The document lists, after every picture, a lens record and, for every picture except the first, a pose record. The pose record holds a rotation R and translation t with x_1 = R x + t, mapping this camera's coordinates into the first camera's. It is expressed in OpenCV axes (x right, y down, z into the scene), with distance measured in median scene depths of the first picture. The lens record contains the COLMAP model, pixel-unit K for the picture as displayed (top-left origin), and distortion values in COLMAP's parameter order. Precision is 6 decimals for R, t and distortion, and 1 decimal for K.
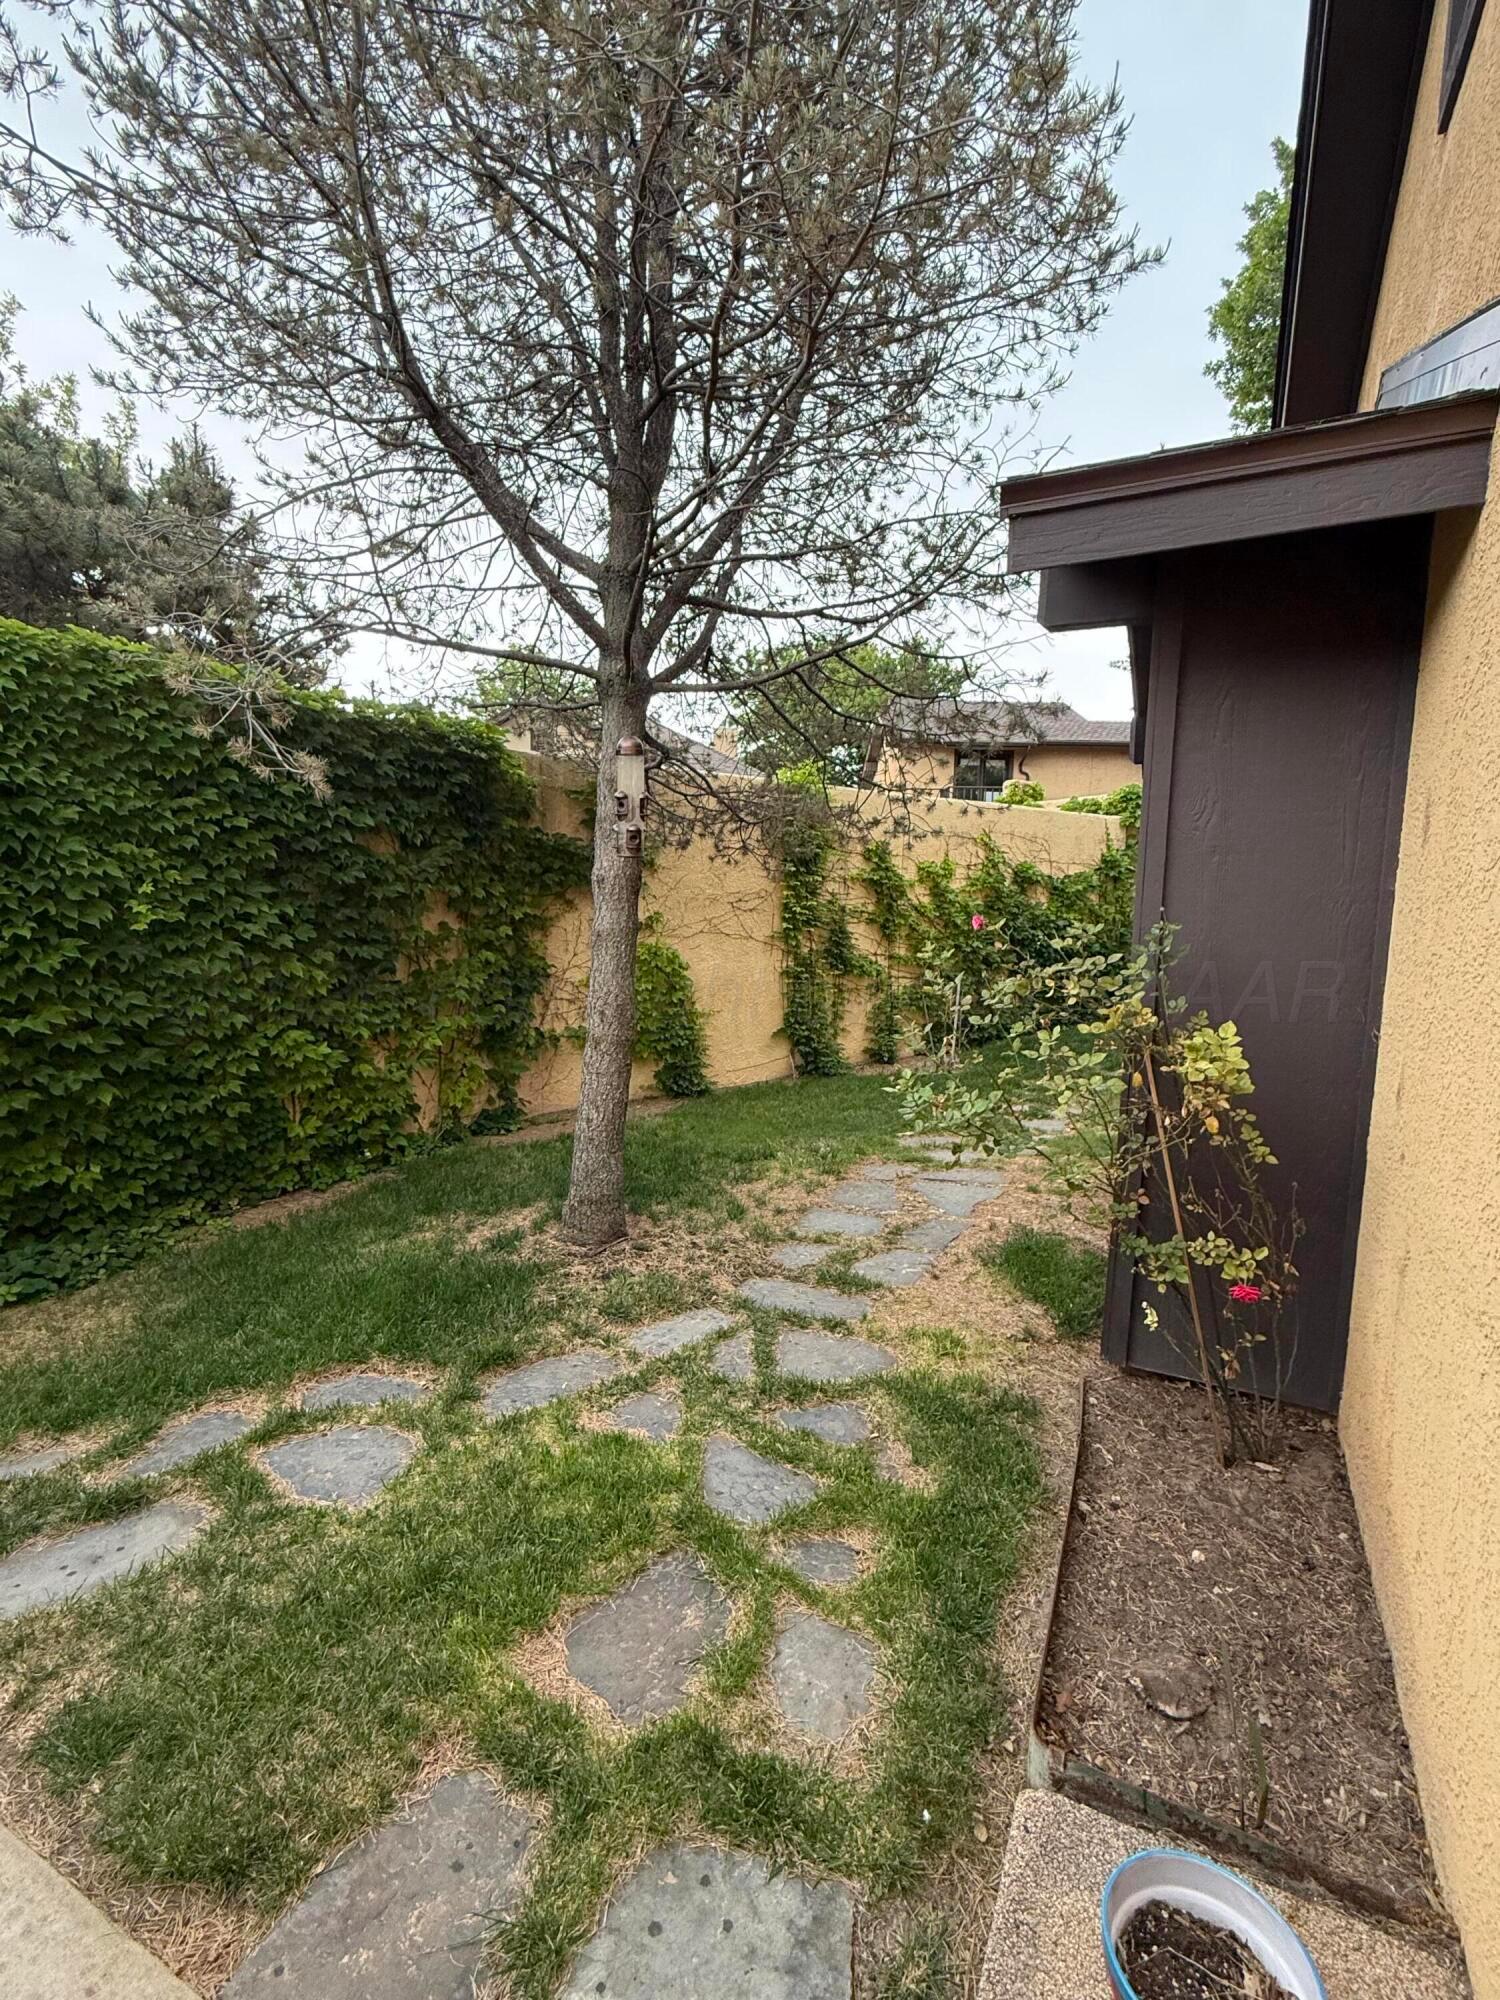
lens RADIAL K [[878.5, 0, 750.6], [0, 878.5, 1002.3], [0, 0, 1]] dist [0.003965, 0.000407]
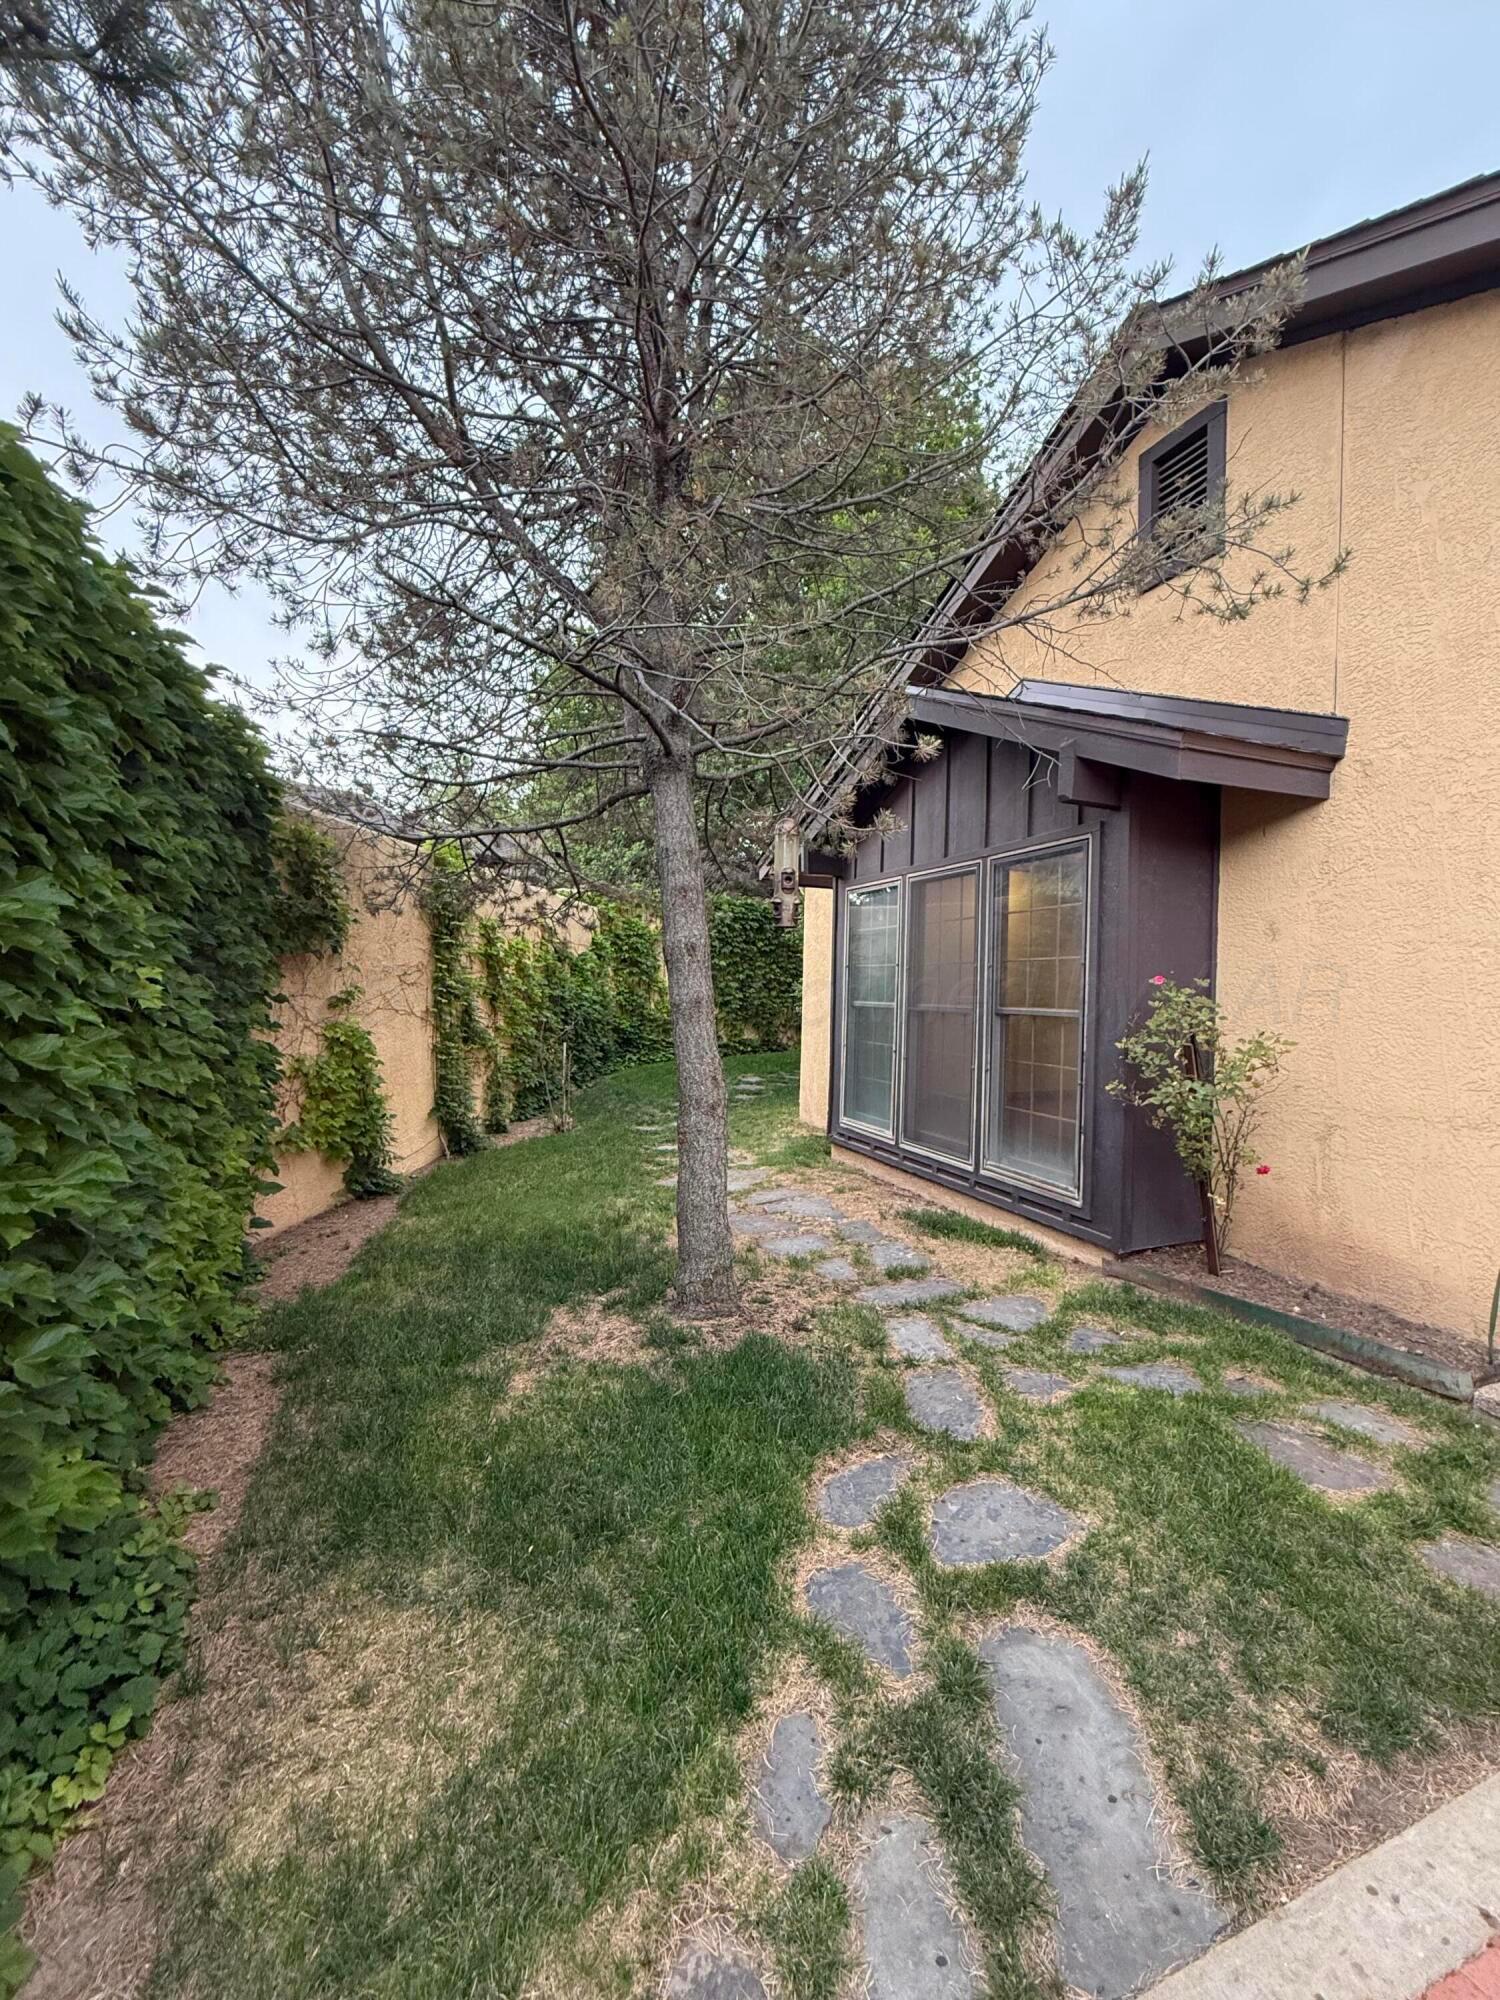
lens RADIAL K [[806.8, 0, 751.5], [0, 806.8, 998.1], [0, 0, 1]] dist [0.017584, 0.000086]
pose [[0.664910, -0.023065, 0.746567, -1.065856], [0.088946, 0.994856, -0.048482, -0.042739], [-0.741608, 0.098640, 0.663541, 0.426729]]
